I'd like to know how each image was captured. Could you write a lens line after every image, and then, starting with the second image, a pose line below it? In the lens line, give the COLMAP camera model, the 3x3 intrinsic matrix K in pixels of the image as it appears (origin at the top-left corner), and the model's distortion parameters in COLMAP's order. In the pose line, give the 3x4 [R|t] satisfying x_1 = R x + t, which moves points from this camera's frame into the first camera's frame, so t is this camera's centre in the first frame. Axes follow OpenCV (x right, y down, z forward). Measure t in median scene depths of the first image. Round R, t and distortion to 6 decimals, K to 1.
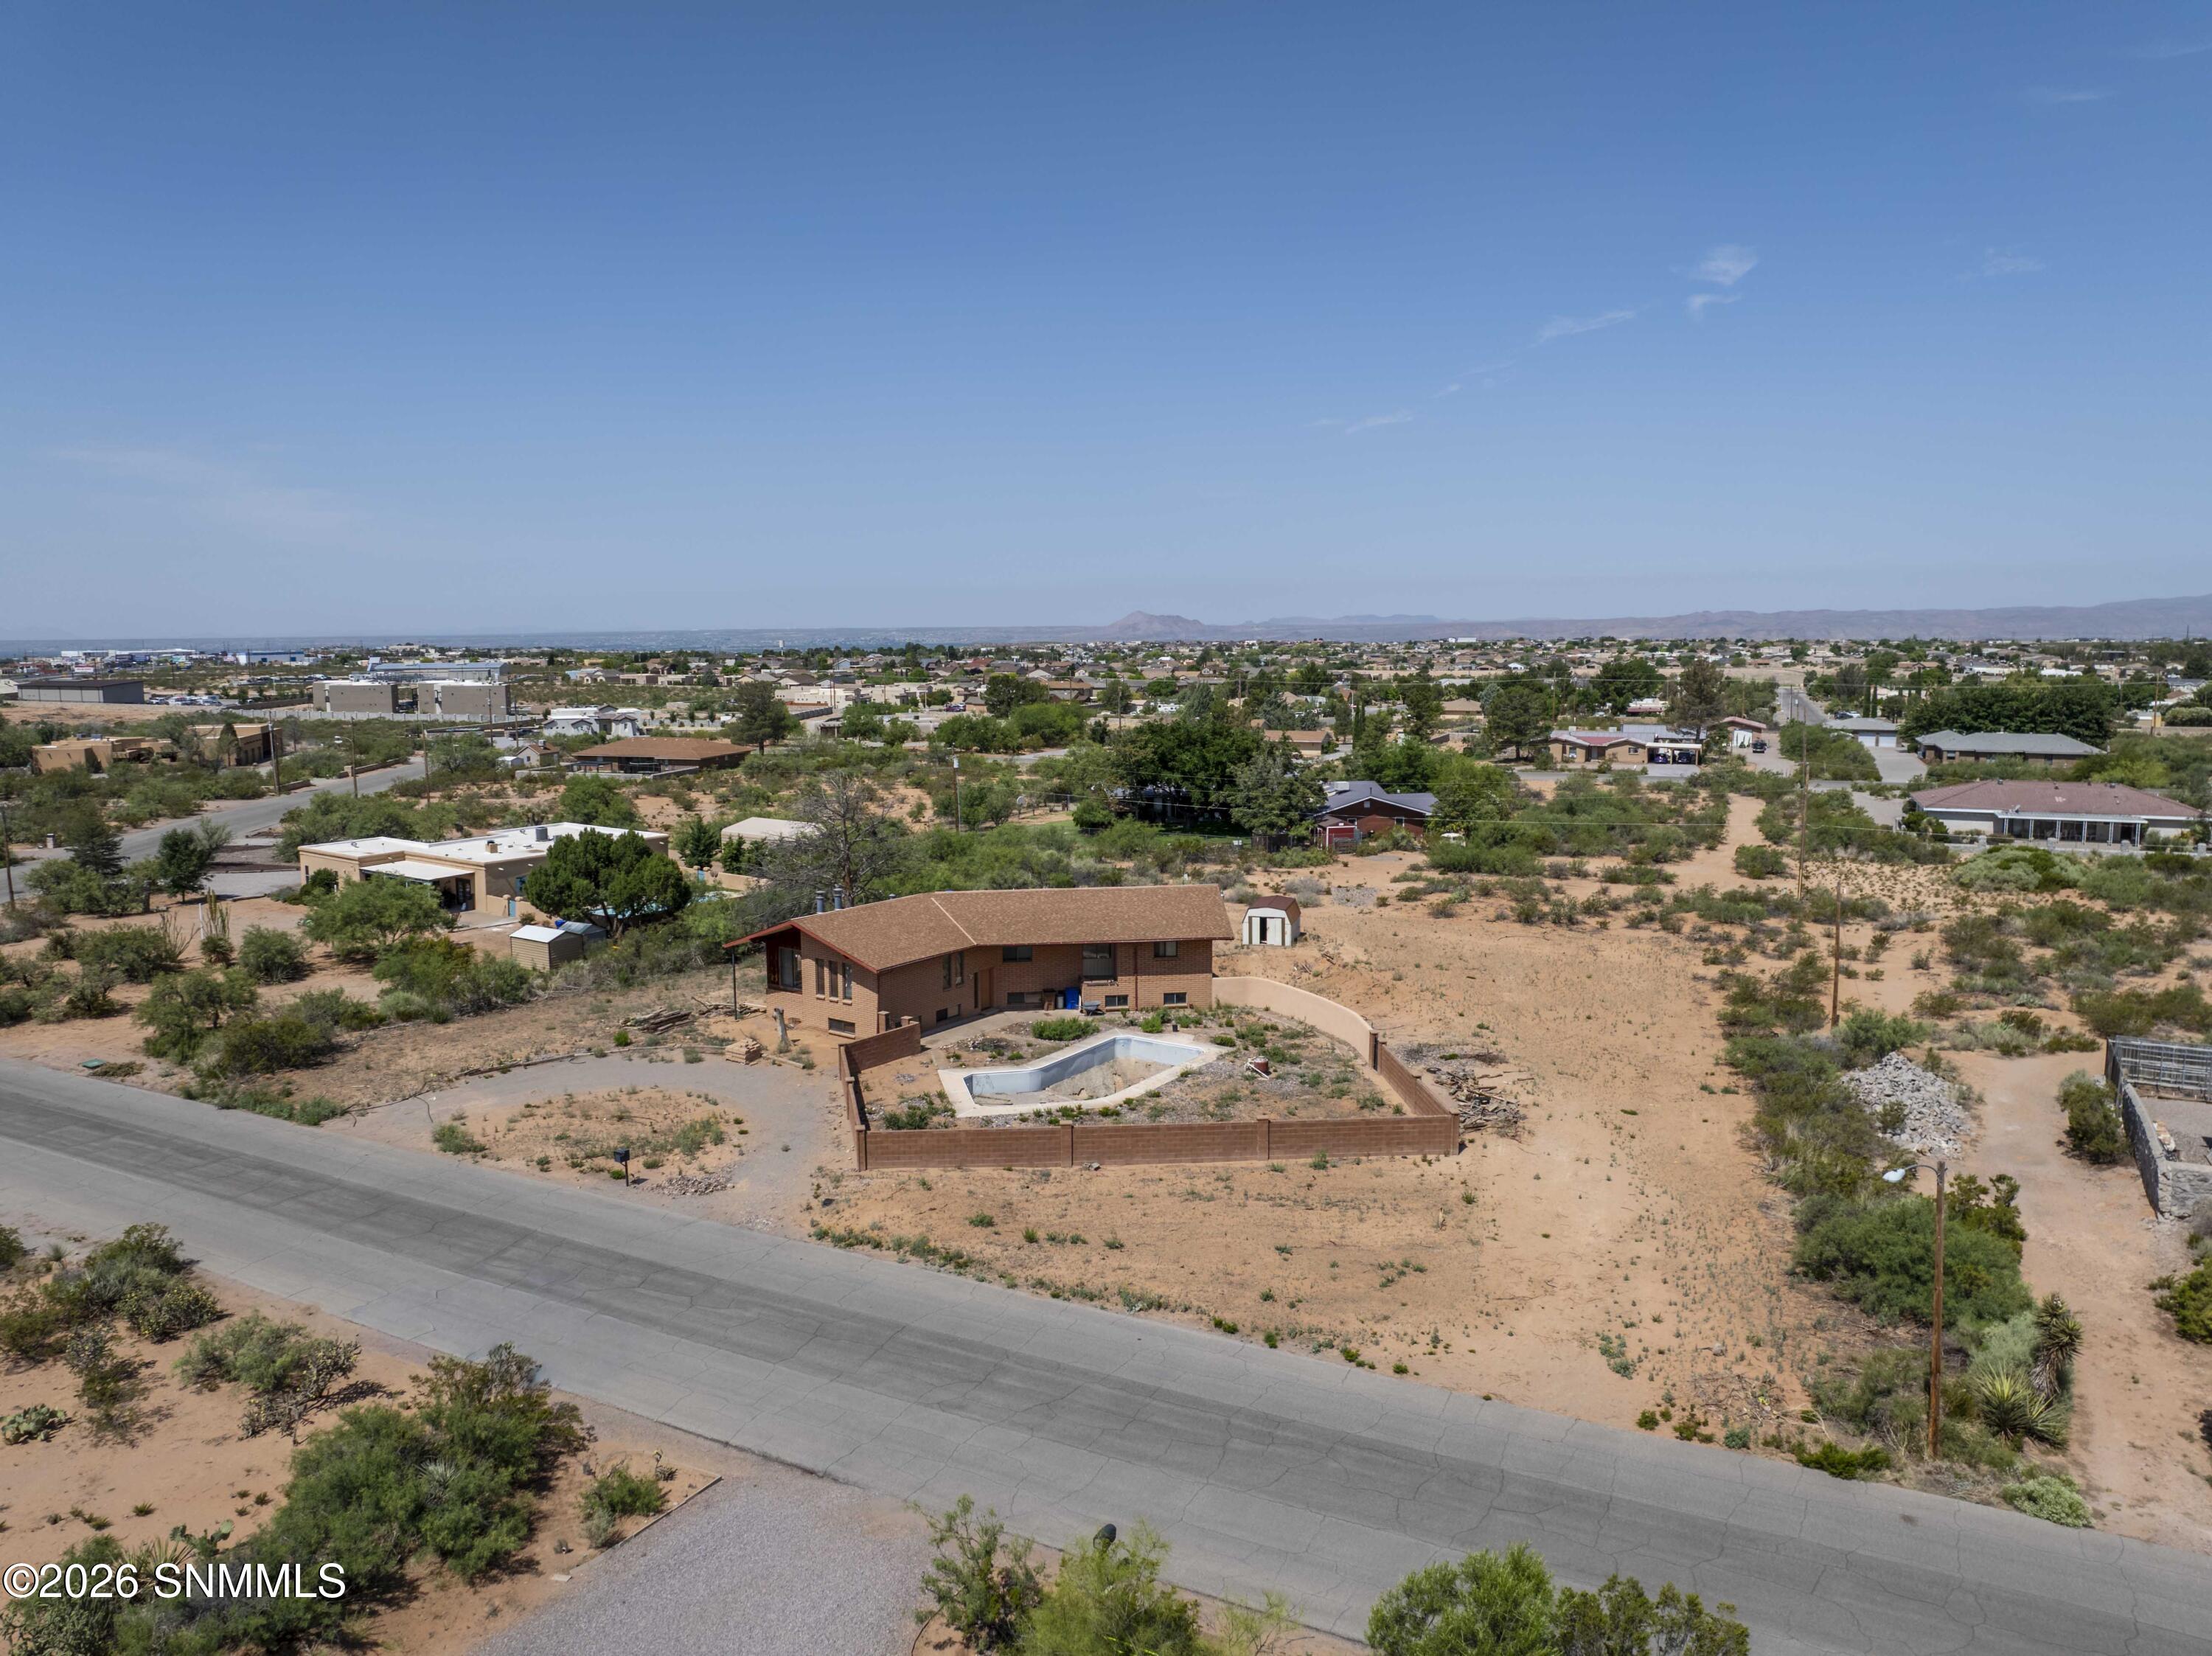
lens RADIAL K [[1560.1, 0, 1111.2], [0, 1560.1, 809.8], [0, 0, 1]] dist [-0.042910, 0.007451]
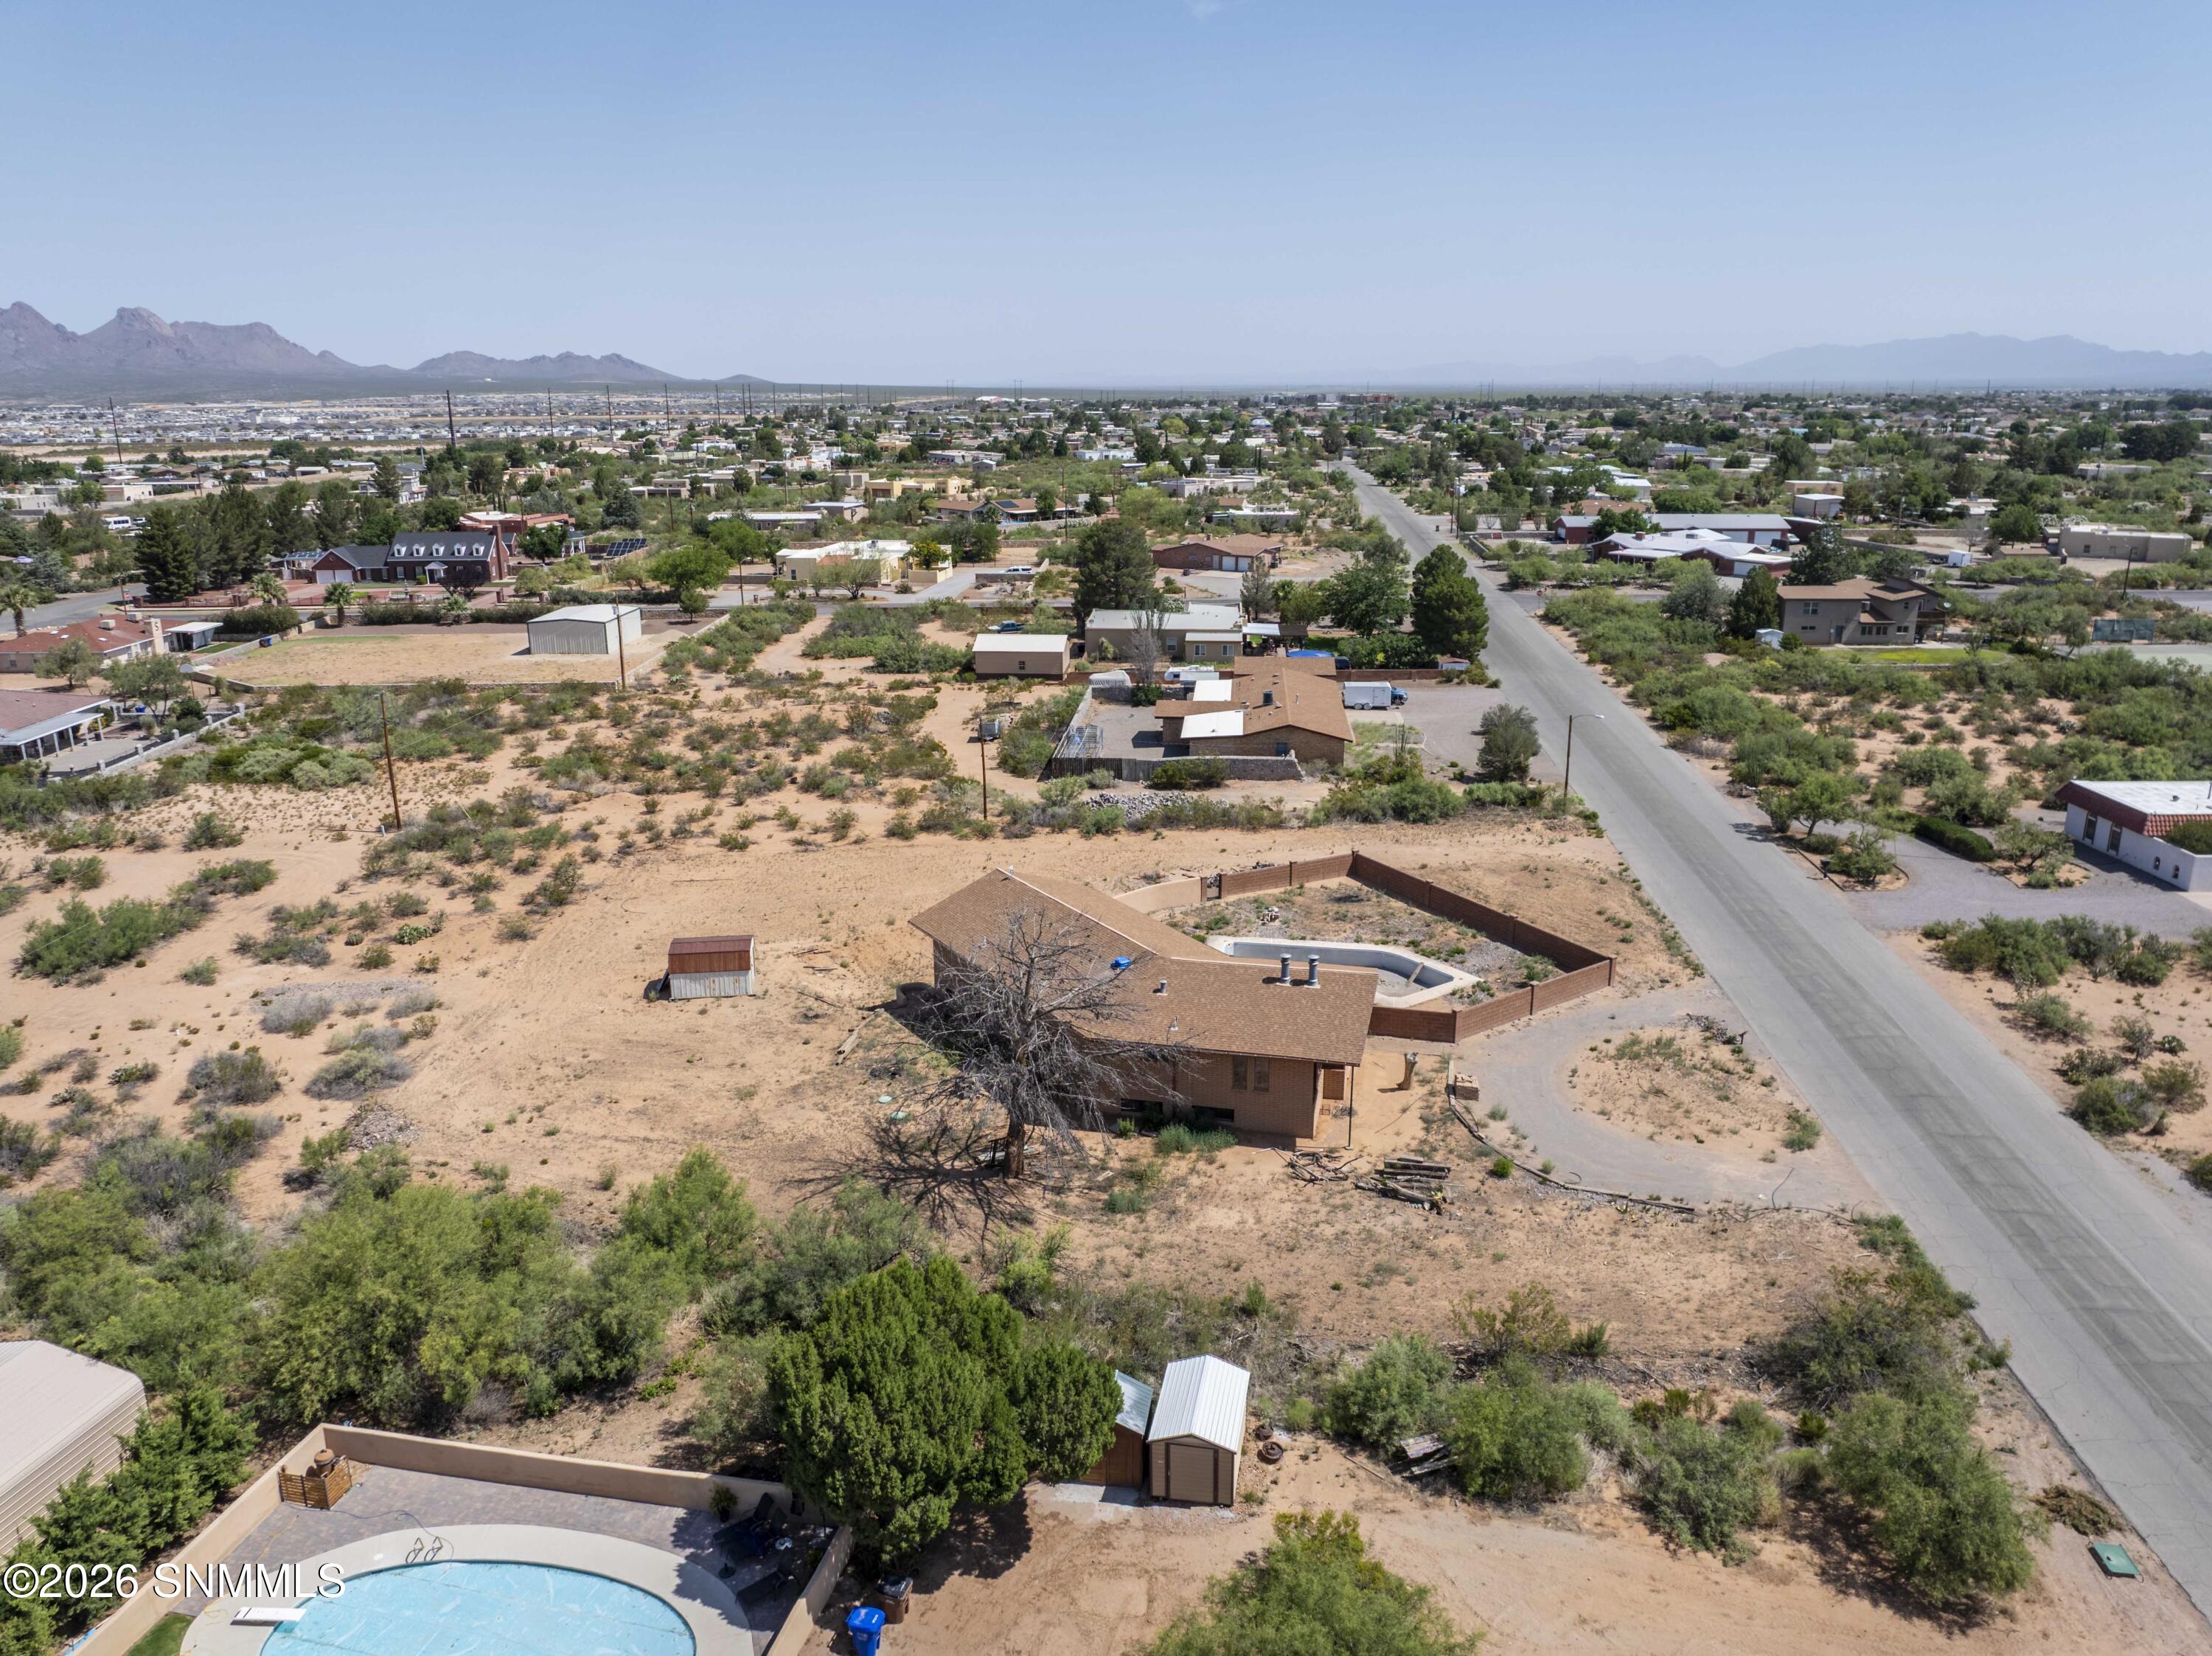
lens RADIAL K [[1560.1, 0, 1111.0], [0, 1560.1, 816.4], [0, 0, 1]] dist [-0.042910, 0.007451]
pose [[-0.393453, -0.243083, 0.886626, -0.879367], [0.110274, 0.944969, 0.308015, -0.296337], [-0.912707, 0.218961, -0.344995, 1.363001]]
